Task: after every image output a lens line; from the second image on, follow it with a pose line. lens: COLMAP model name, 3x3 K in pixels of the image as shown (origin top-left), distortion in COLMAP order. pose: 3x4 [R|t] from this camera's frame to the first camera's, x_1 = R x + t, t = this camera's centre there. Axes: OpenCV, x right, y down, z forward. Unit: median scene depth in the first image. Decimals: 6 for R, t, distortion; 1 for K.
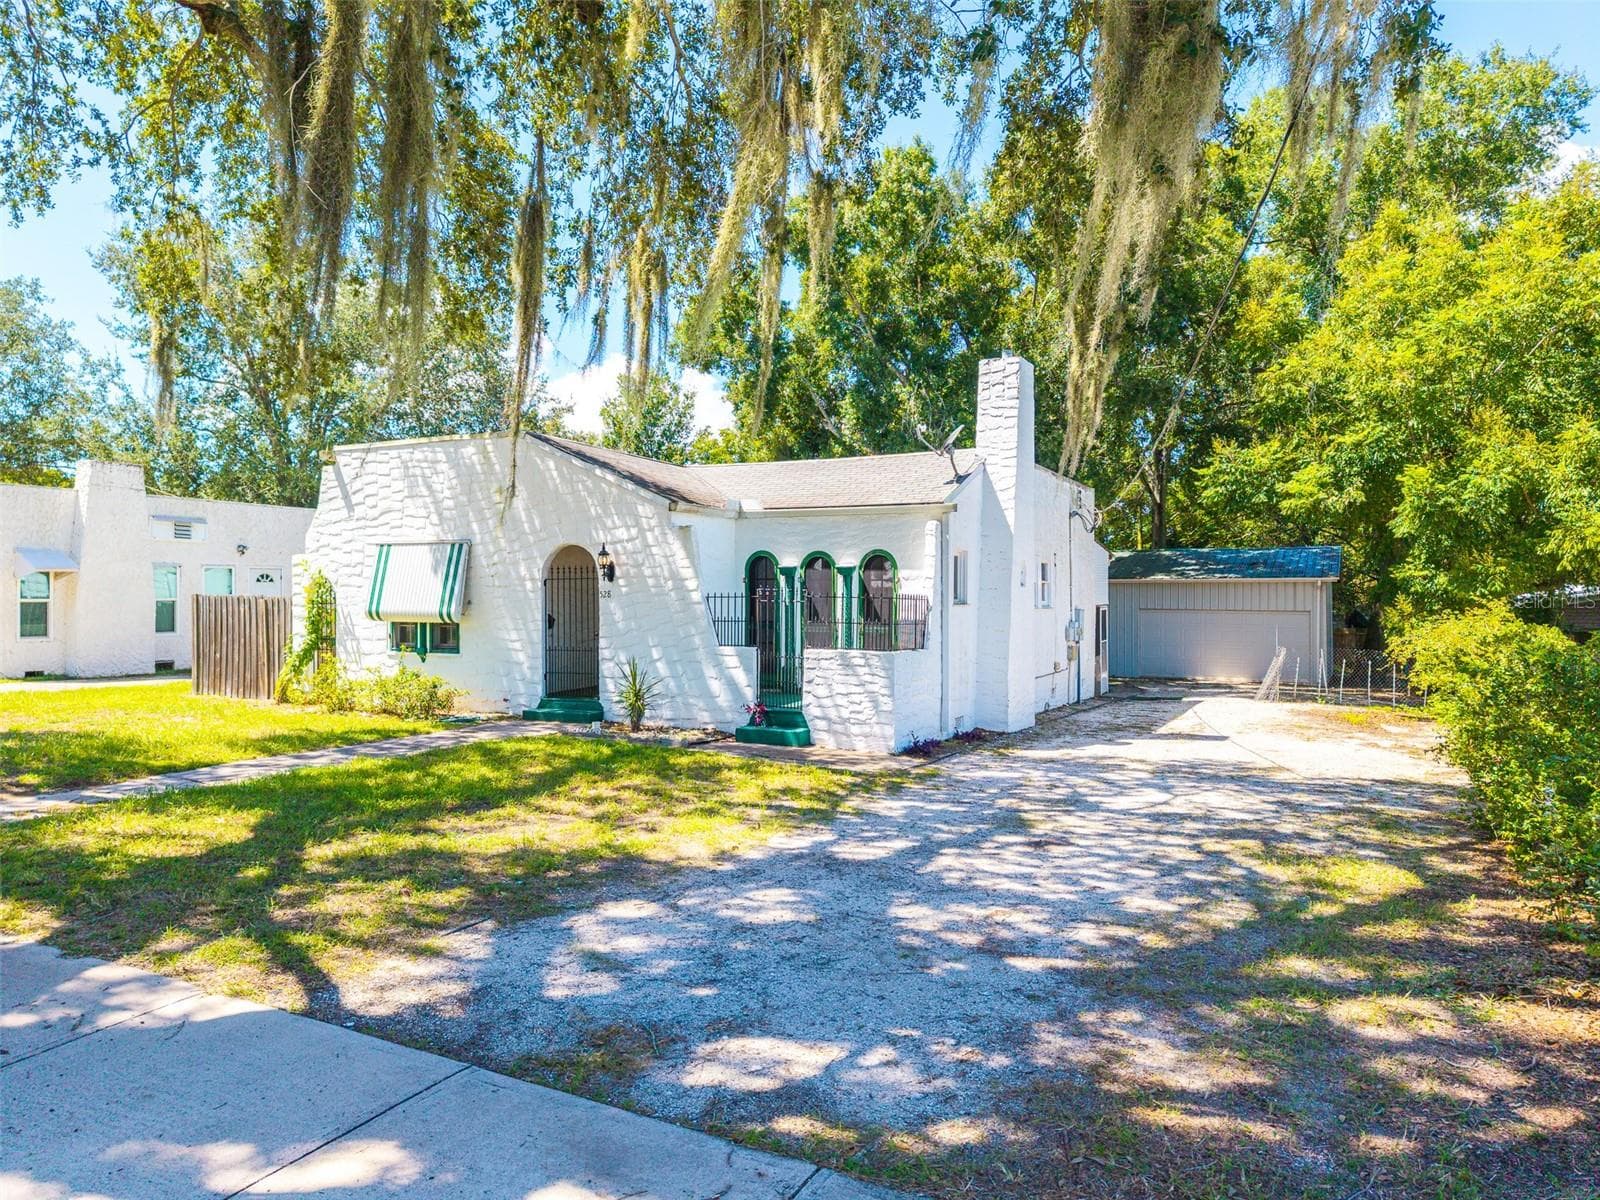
lens RADIAL K [[1080.0, 0, 777.3], [0, 1080.0, 596.2], [0, 0, 1]] dist [0.027187, -0.002141]
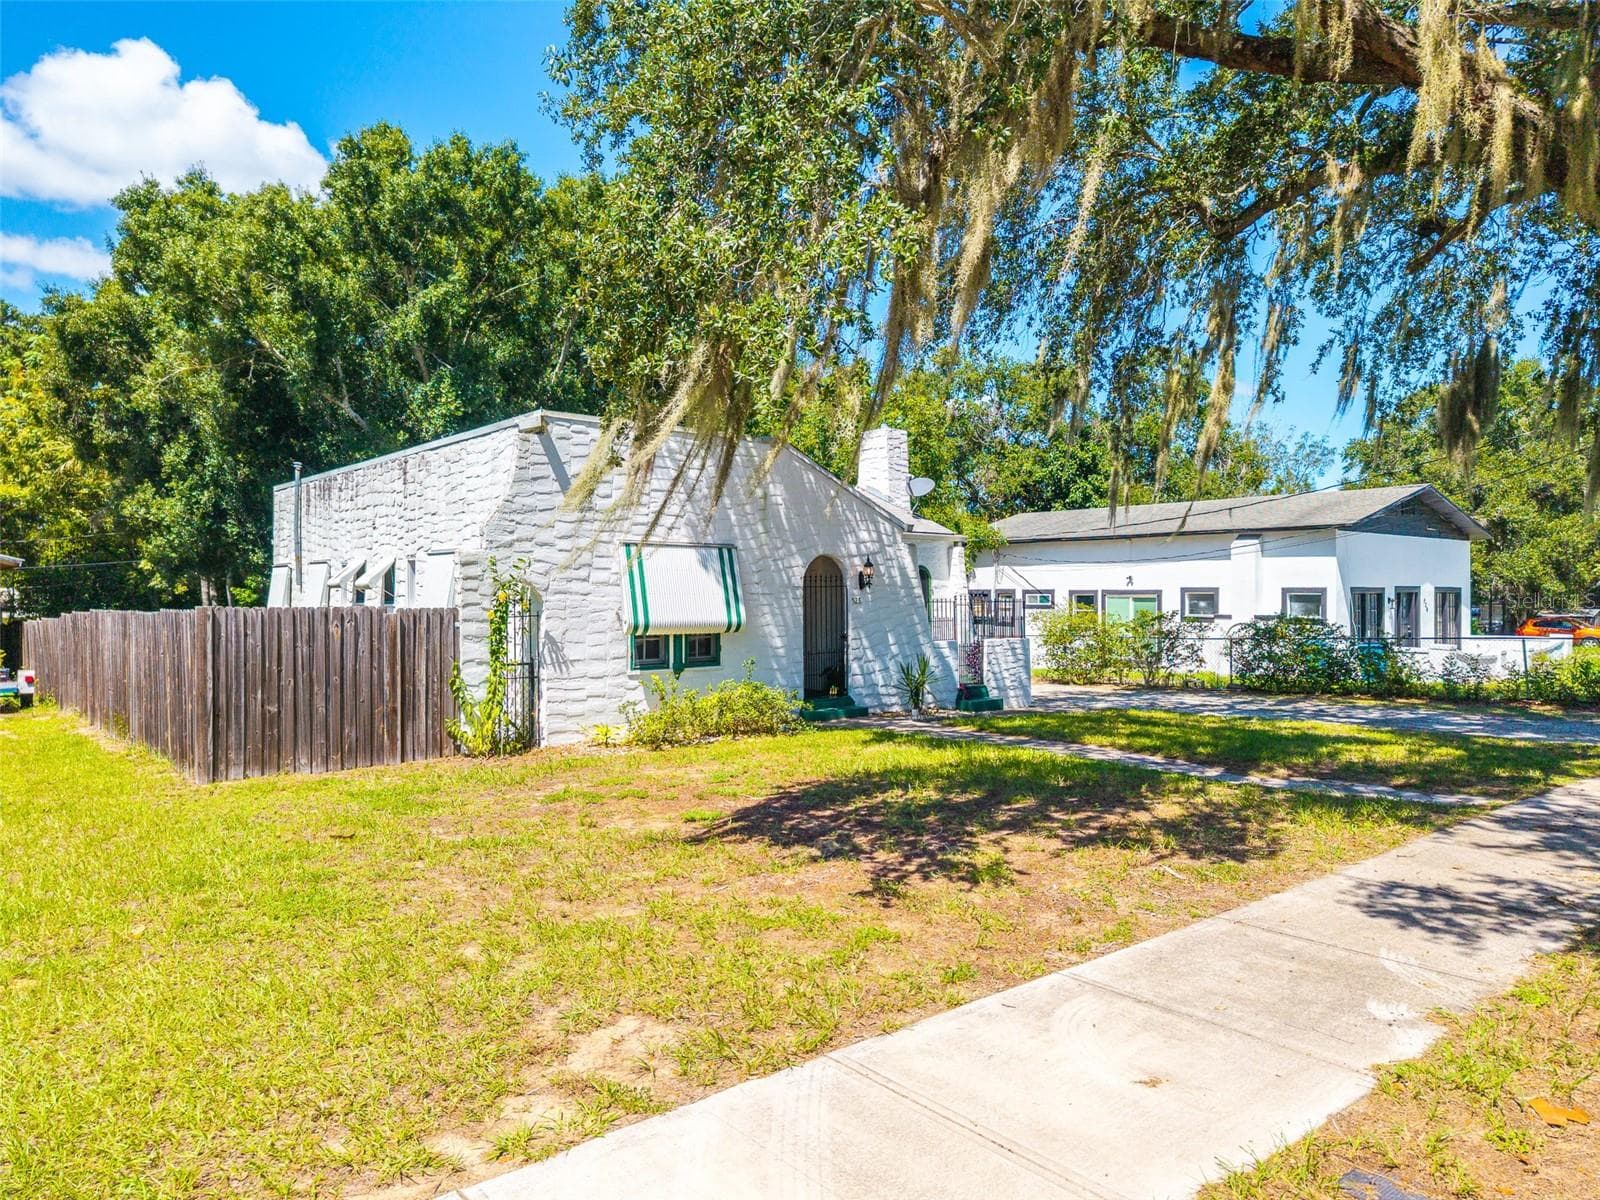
lens RADIAL K [[1070.1, 0, 804.3], [0, 1070.1, 594.7], [0, 0, 1]] dist [0.002550, -0.006664]
pose [[0.396143, -0.004558, 0.918177, -1.128868], [0.003073, 0.999989, 0.003638, -0.011463], [-0.918183, 0.001380, 0.396153, 0.583009]]
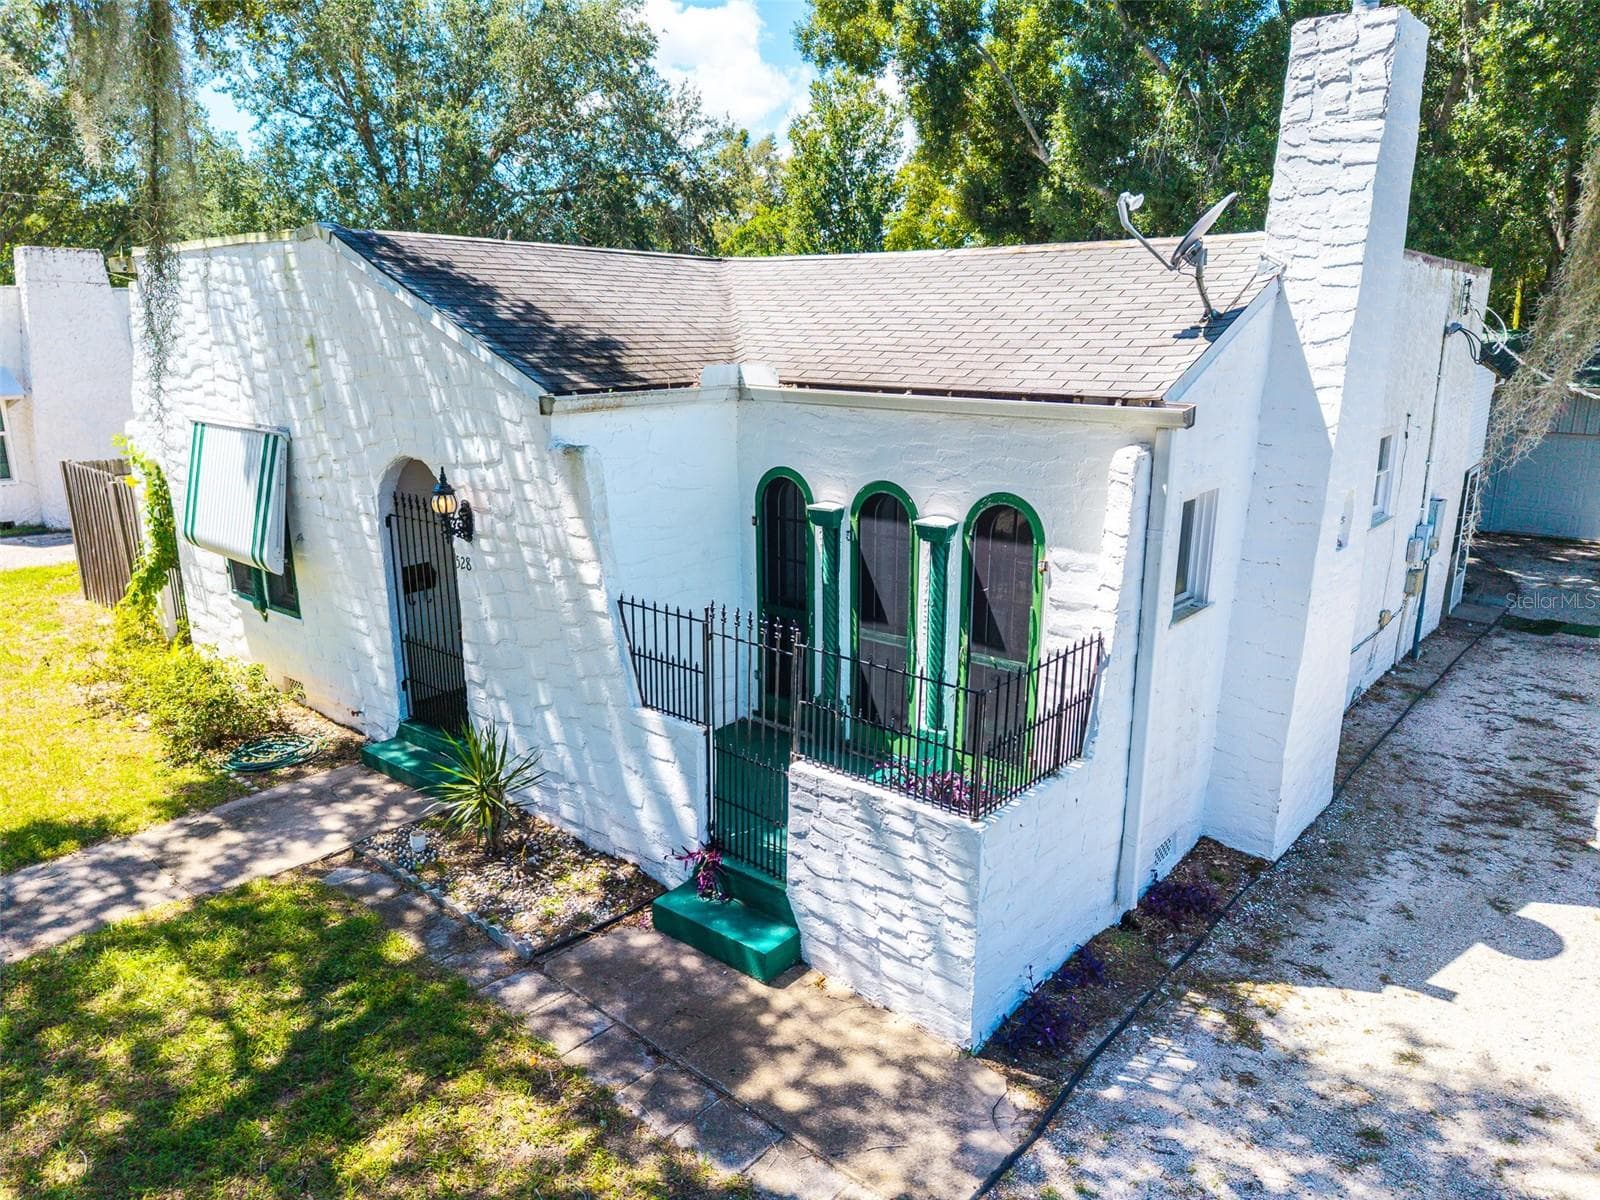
lens RADIAL K [[1070.1, 0, 804.3], [0, 1070.1, 594.7], [0, 0, 1]] dist [0.002550, -0.006664]
pose [[0.976494, 0.051540, -0.209292, 0.101015], [0.002043, 0.968735, 0.248091, -0.107554], [0.215535, -0.242687, 0.945858, 0.520878]]
